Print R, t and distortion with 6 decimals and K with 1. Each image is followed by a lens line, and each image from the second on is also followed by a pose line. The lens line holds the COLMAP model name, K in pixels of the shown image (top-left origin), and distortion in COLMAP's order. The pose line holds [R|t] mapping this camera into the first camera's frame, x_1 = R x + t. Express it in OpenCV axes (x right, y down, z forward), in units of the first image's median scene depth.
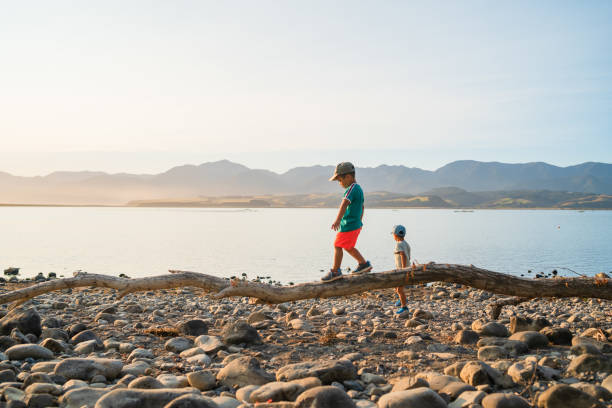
lens RADIAL K [[898.8, 0, 306.0], [0, 898.8, 204.0], [0, 0, 1]] dist [-0.066270, 0.046925]
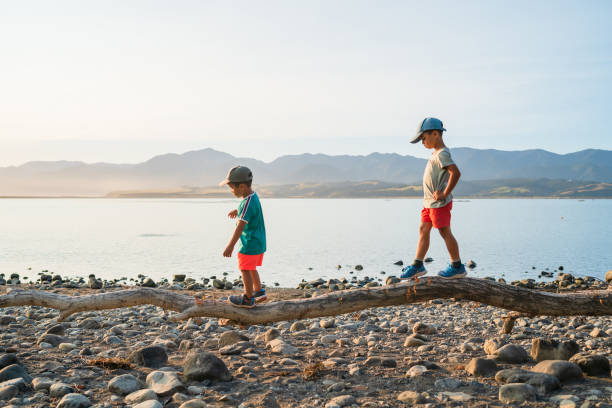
lens RADIAL K [[852.3, 0, 318.9], [0, 852.3, 203.7], [0, 0, 1]] dist [-0.084755, 0.093342]
pose [[0.999742, -0.005446, 0.022031, 0.012642], [0.005025, 0.999804, 0.019131, -0.015157], [-0.022131, -0.019016, 0.999574, 0.208325]]
